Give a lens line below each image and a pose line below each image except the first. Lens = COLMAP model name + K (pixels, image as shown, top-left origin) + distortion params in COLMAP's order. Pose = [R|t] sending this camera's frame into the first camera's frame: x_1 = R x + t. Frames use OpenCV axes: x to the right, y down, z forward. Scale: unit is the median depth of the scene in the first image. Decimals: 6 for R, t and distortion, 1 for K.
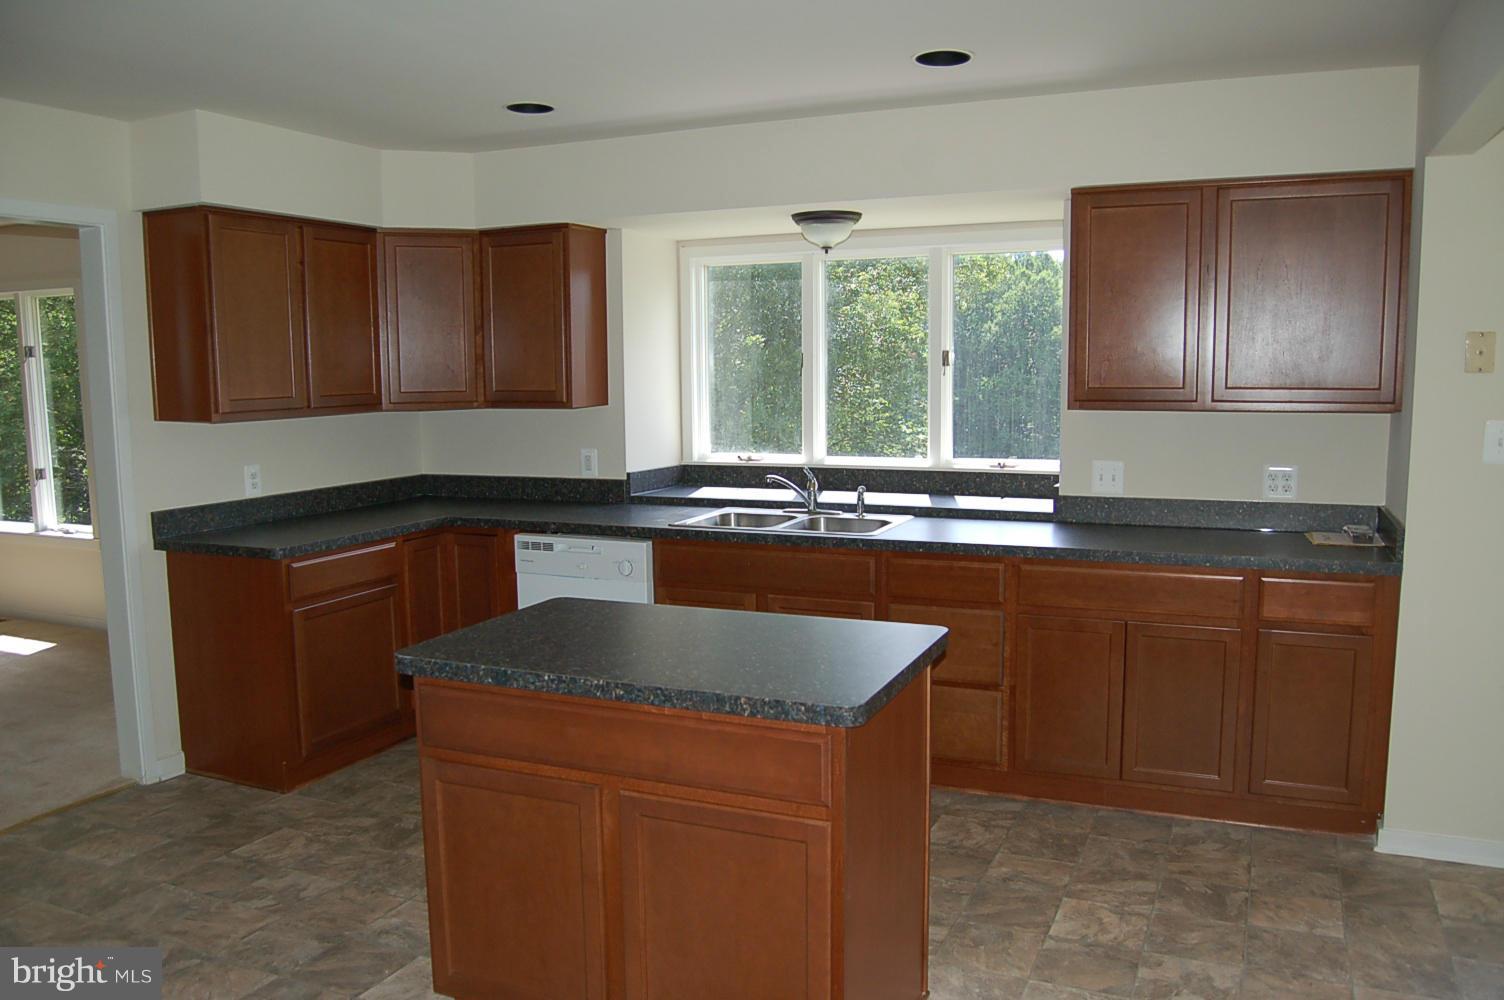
lens RADIAL K [[1187.3, 0, 745.3], [0, 1187.3, 507.9], [0, 0, 1]] dist [-0.086041, 0.027729]
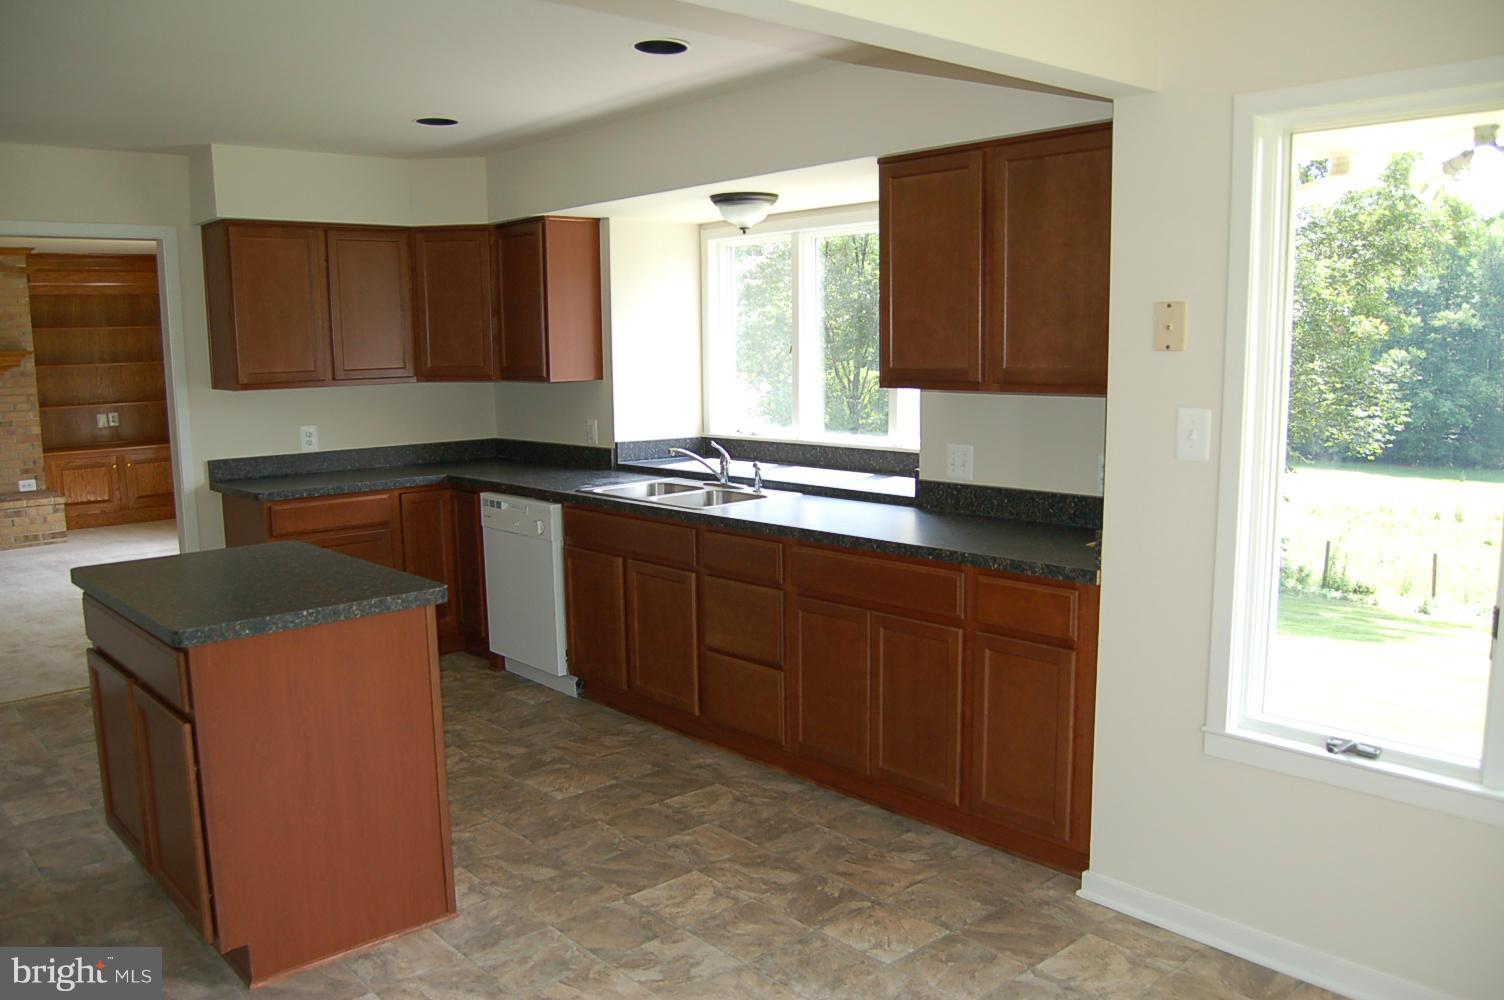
lens RADIAL K [[1187.3, 0, 788.0], [0, 1187.3, 526.1], [0, 0, 1]] dist [-0.086041, 0.027729]
pose [[0.913168, 0.061531, -0.402912, 0.556295], [-0.046018, 0.997783, 0.048081, -0.014297], [0.404978, -0.025364, 0.913975, 0.076952]]
